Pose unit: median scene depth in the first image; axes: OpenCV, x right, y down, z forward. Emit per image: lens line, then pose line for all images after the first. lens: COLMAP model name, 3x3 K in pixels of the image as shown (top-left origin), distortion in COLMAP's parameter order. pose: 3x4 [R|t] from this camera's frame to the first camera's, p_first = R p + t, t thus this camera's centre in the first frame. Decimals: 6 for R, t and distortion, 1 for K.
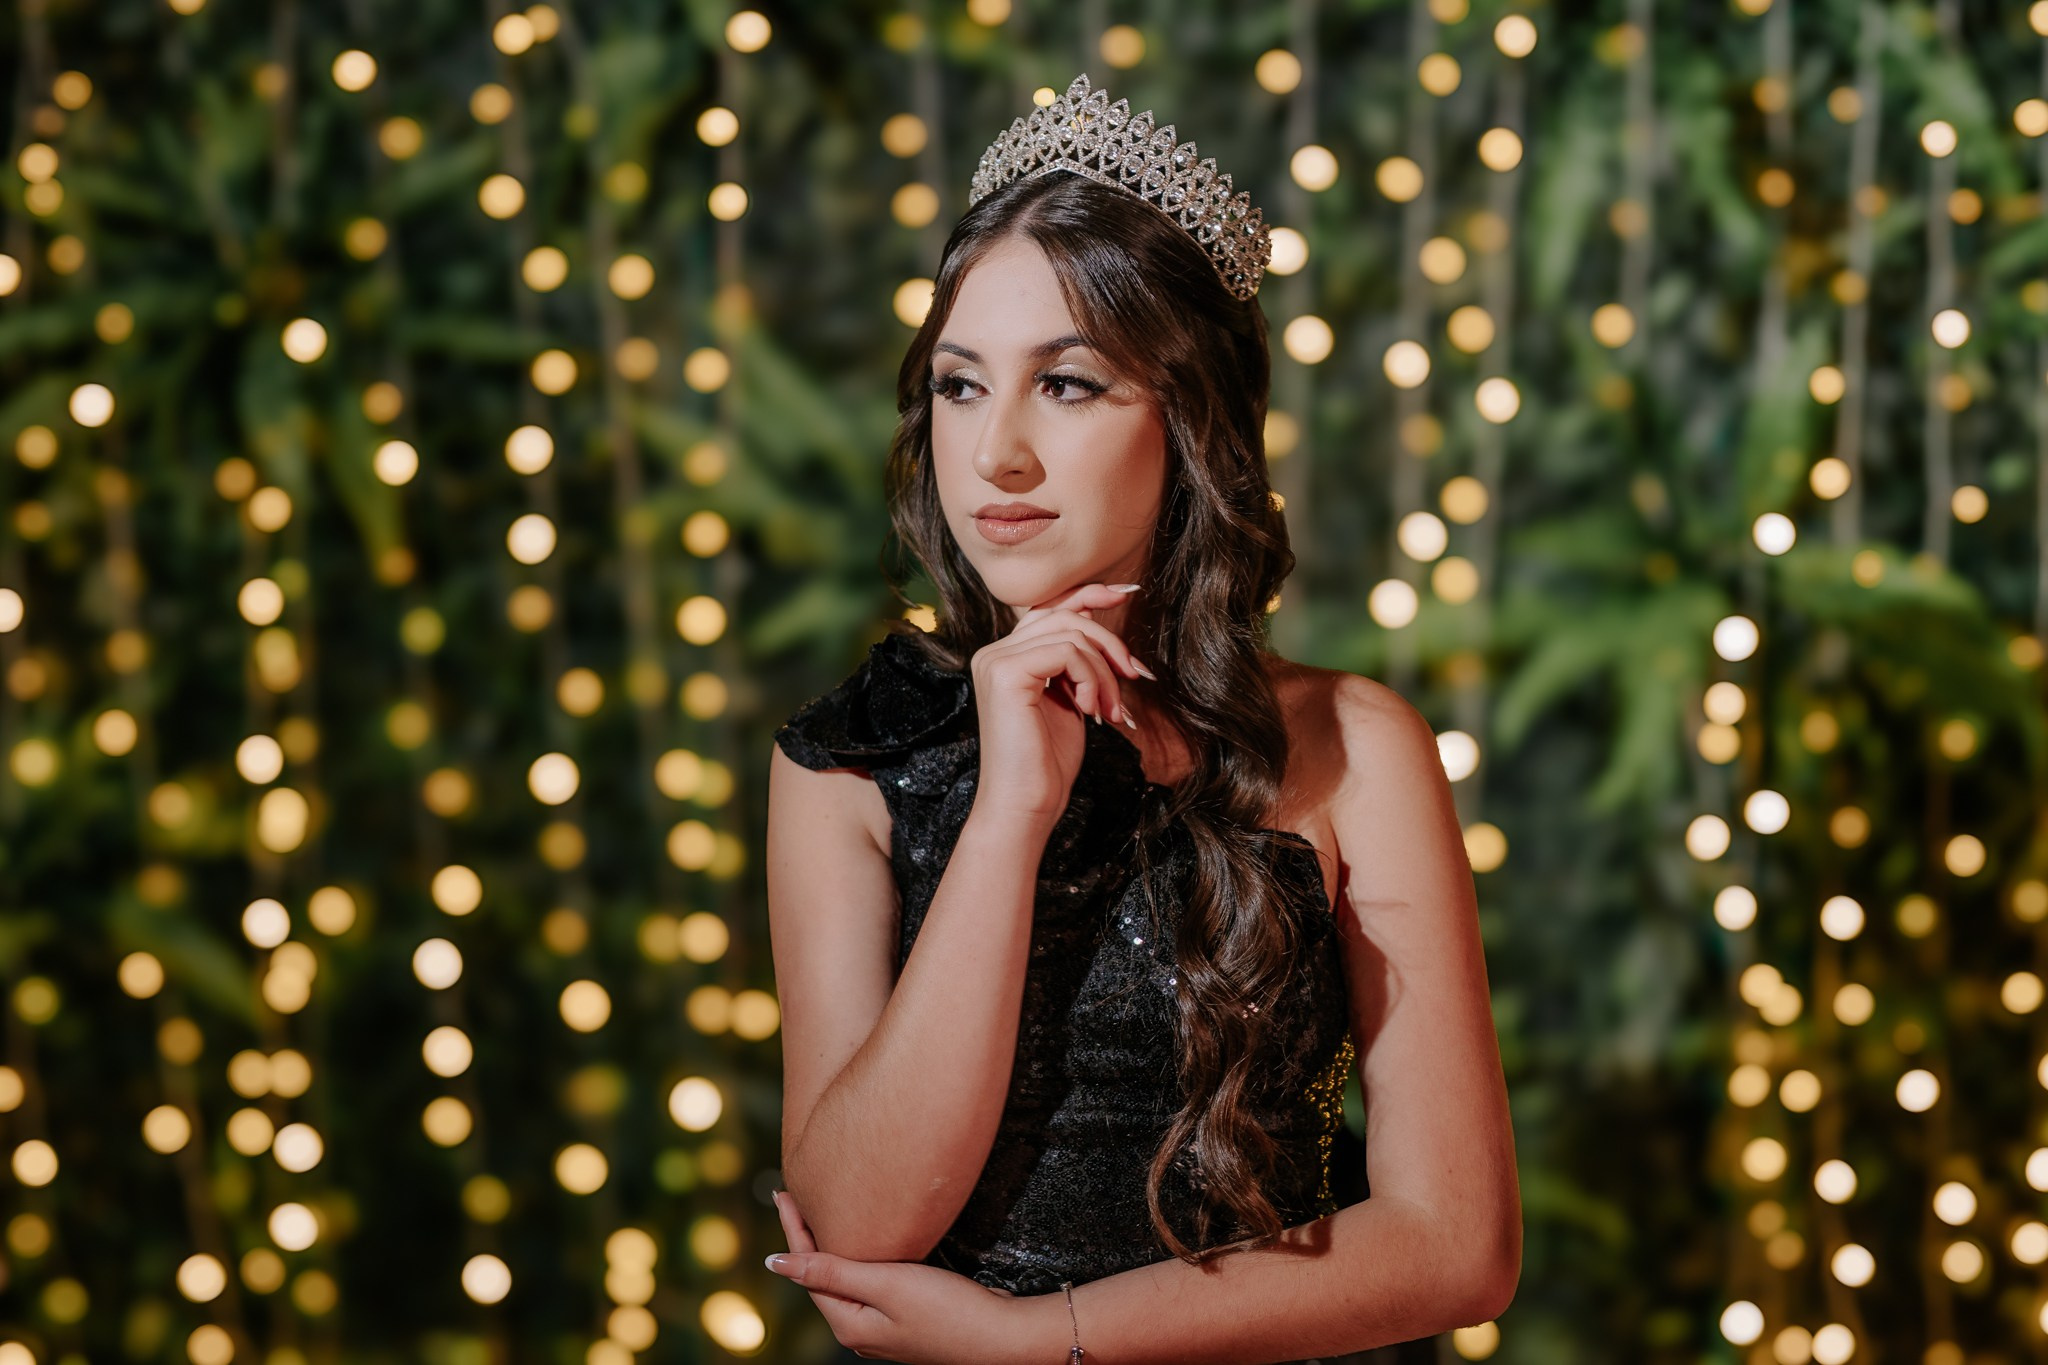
lens RADIAL K [[2068.6, 0, 1019.6], [0, 2068.6, 686.3], [0, 0, 1]] dist [0.000181, -0.004024]
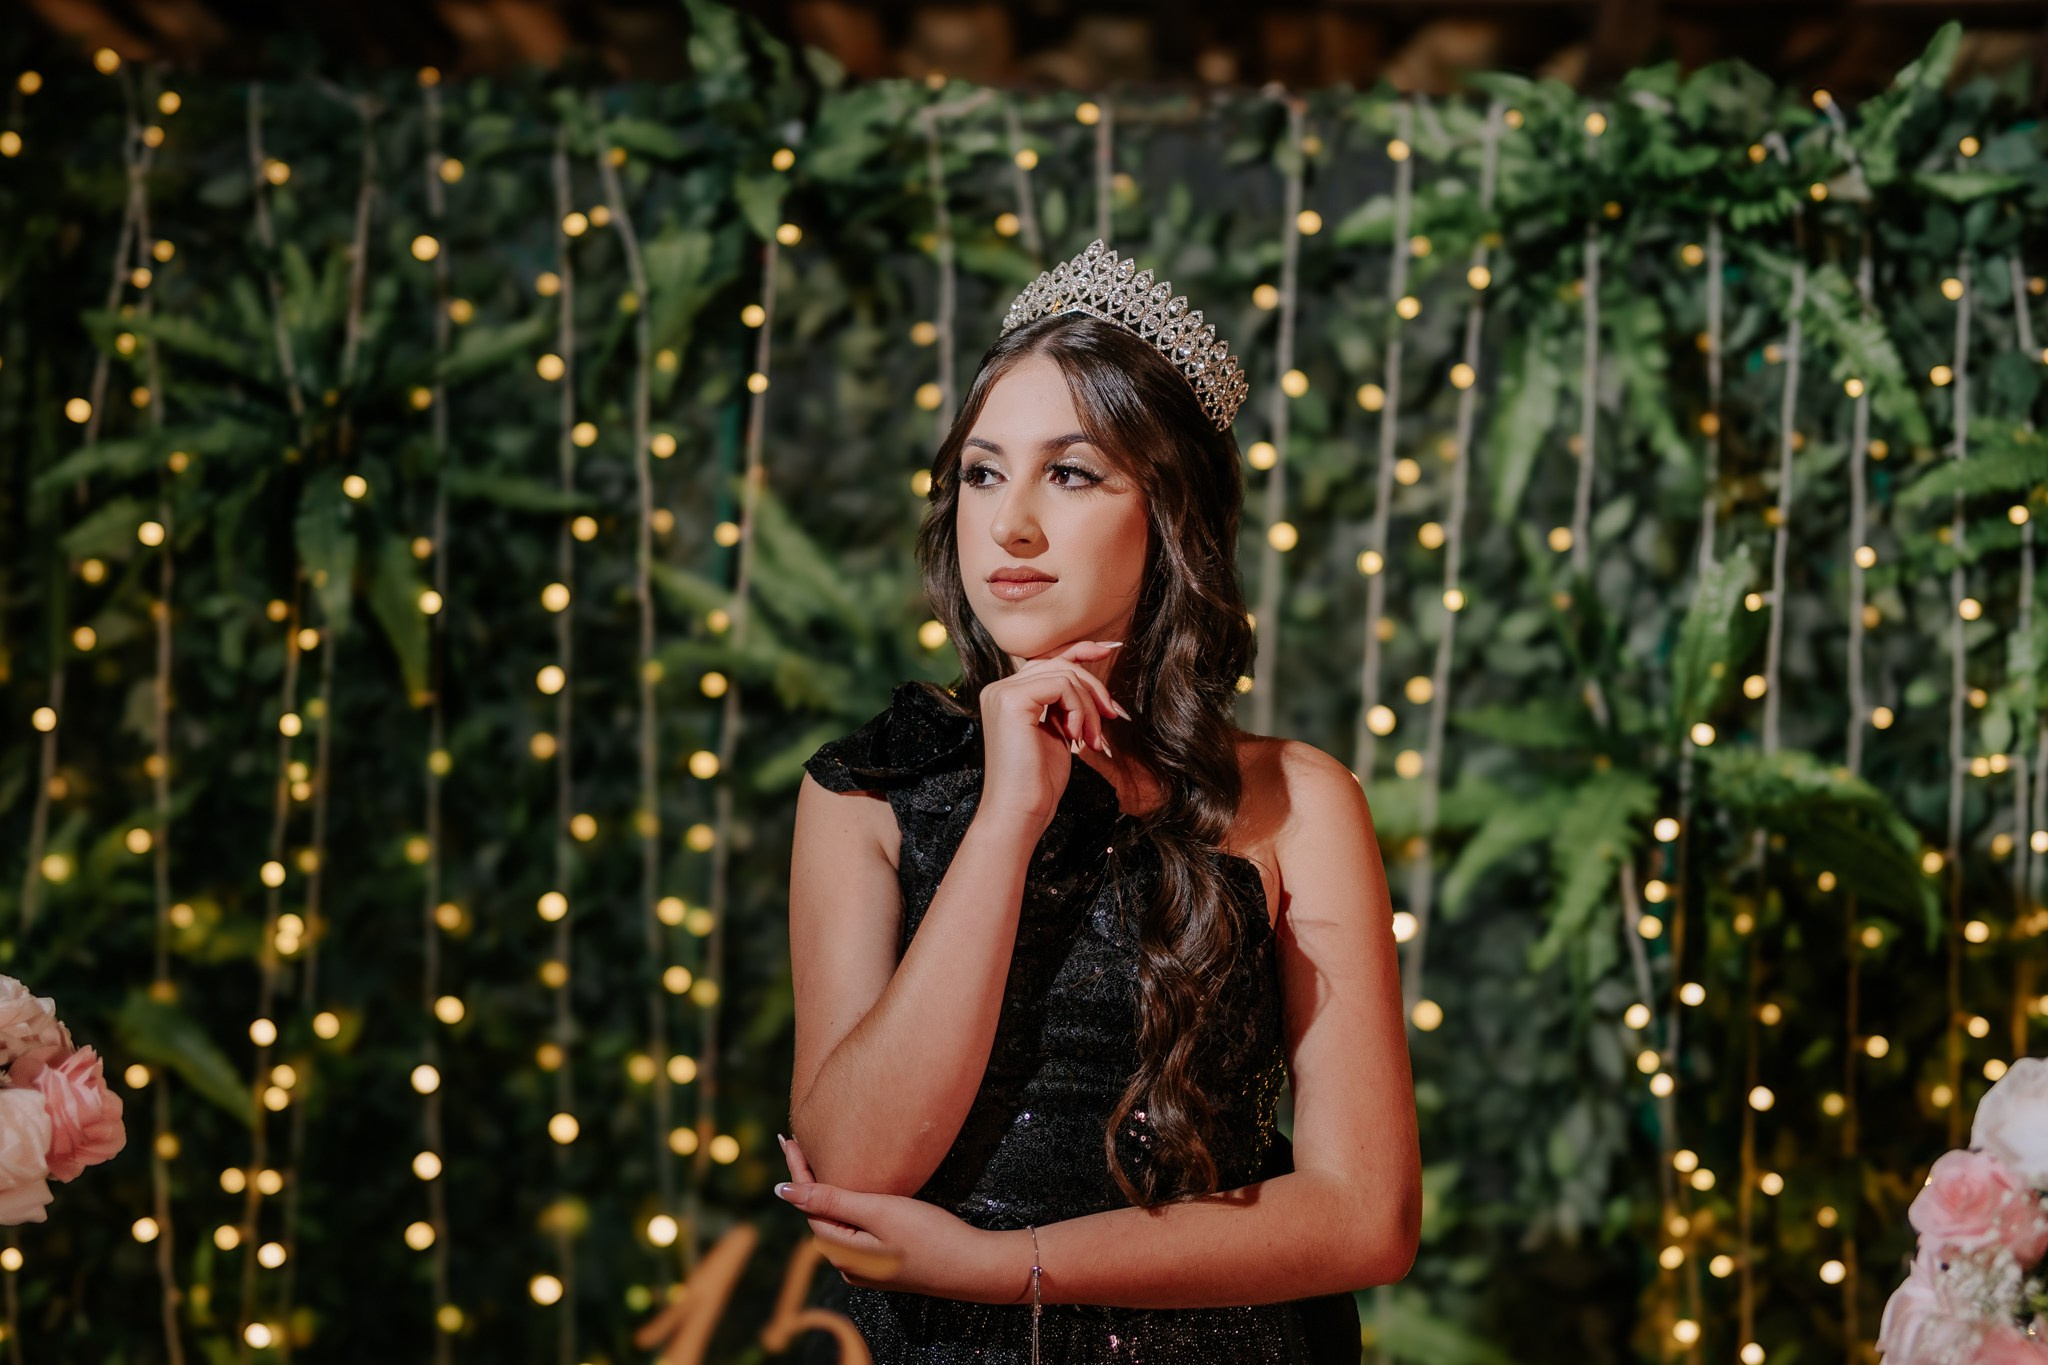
lens RADIAL K [[2157.2, 0, 1023.1], [0, 2157.2, 685.4], [0, 0, 1]] dist [-0.009800, 0.003007]
pose [[0.998194, 0.058863, 0.011978, -0.006322], [-0.056796, 0.989775, -0.130846, 0.065981], [-0.019557, 0.129929, 0.991330, -0.111401]]
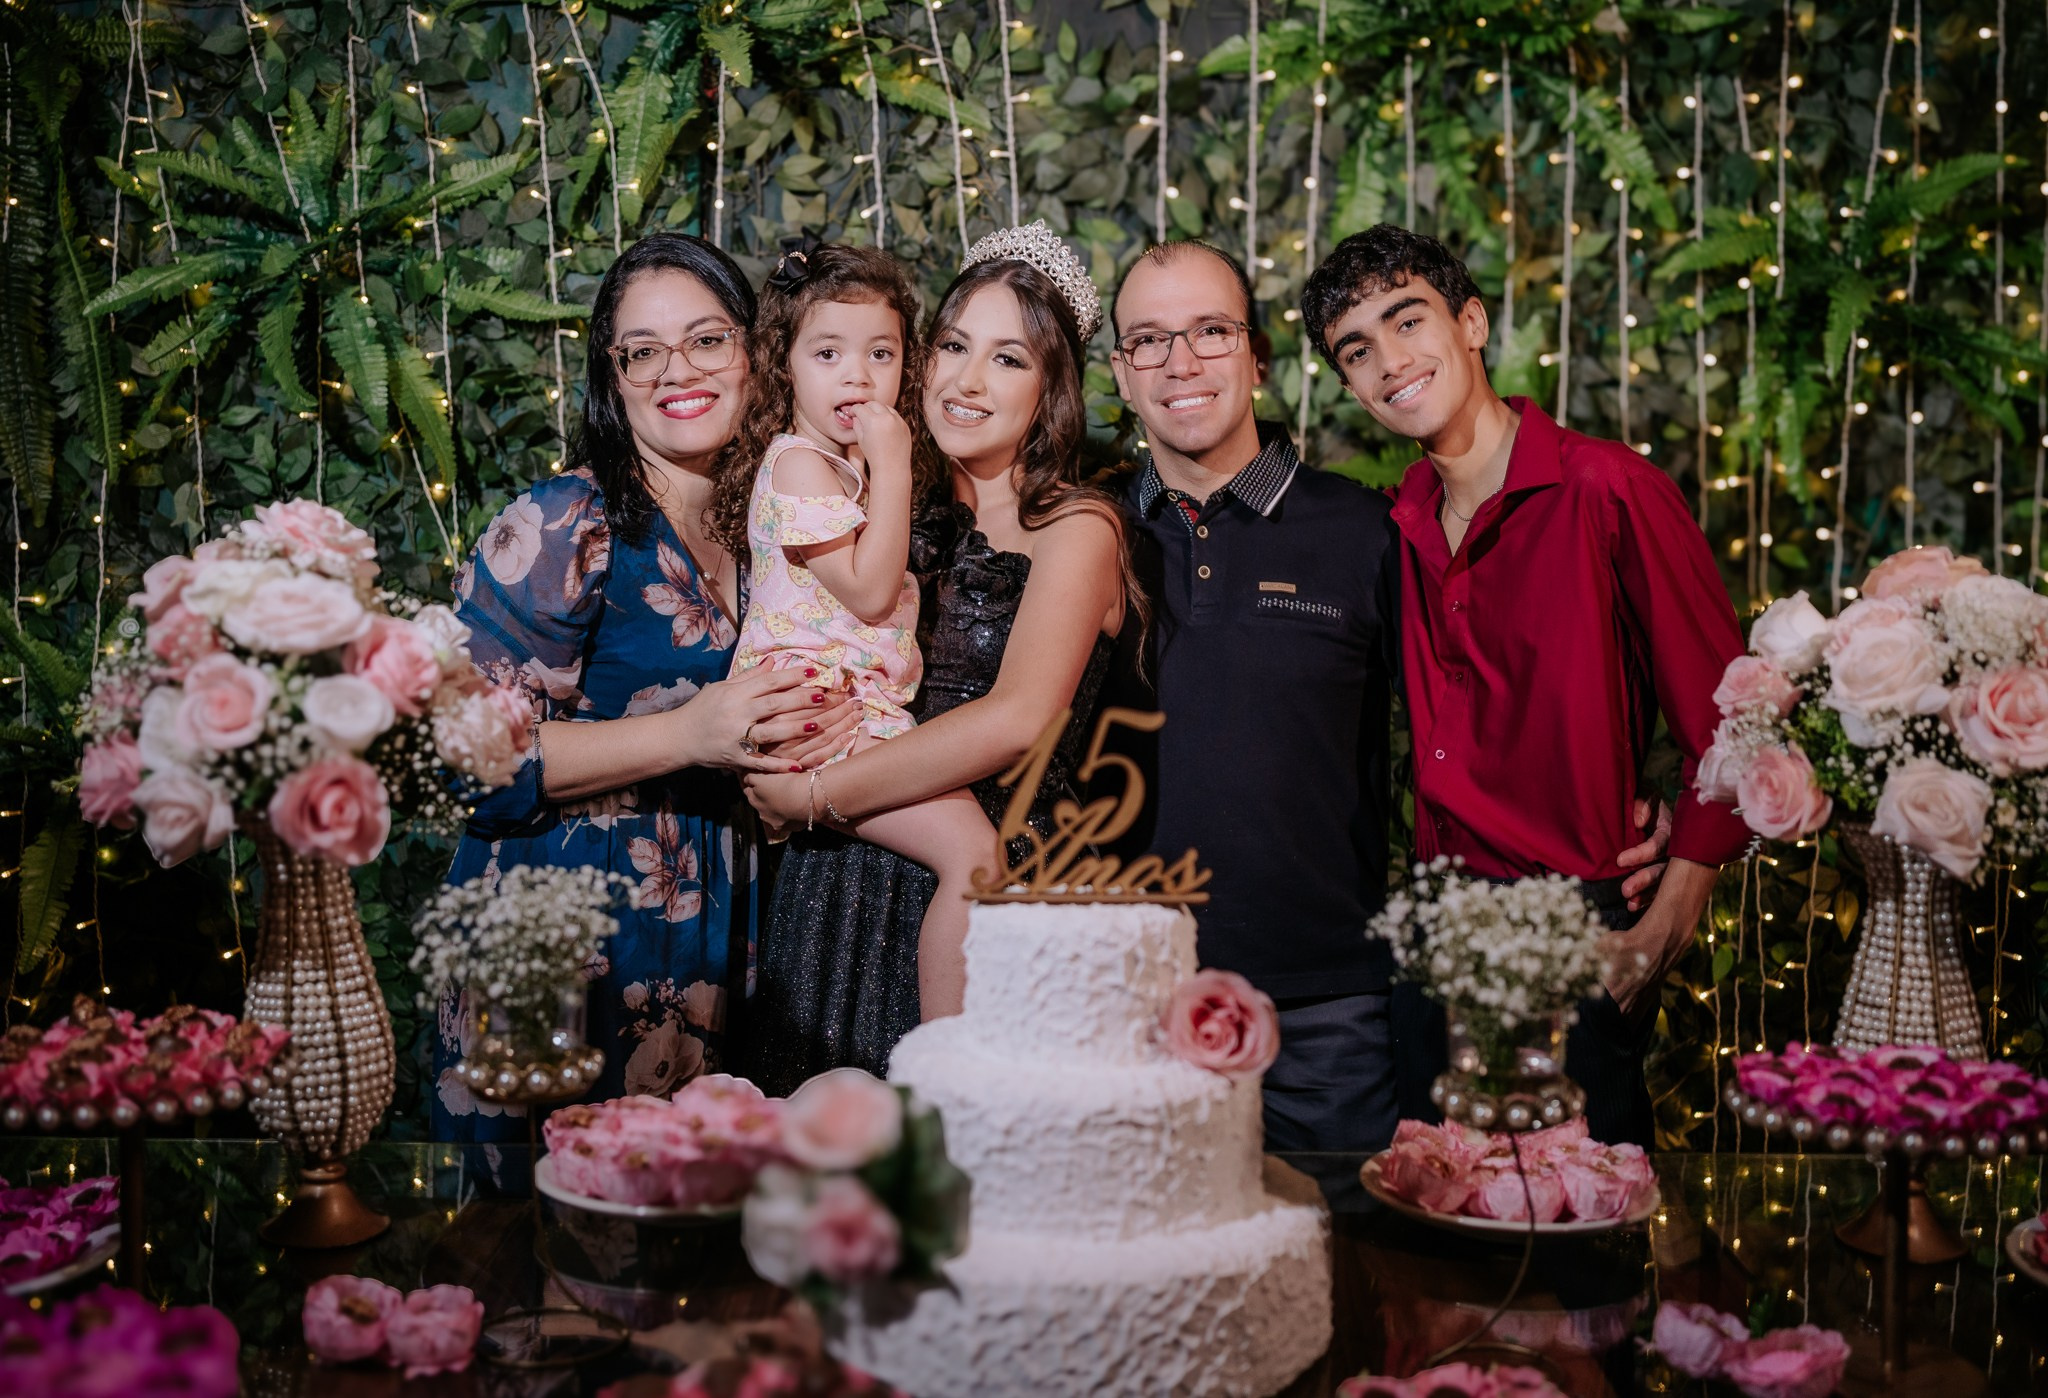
lens RADIAL K [[2222.1, 0, 1051.2], [0, 2222.1, 676.2], [0, 0, 1]] dist [-0.004305, 0.000682]
pose [[0.988271, 0.003910, 0.152660, -0.150038], [0.005567, 0.998085, -0.061604, 0.144911], [-0.152609, 0.061731, 0.986357, -0.370857]]
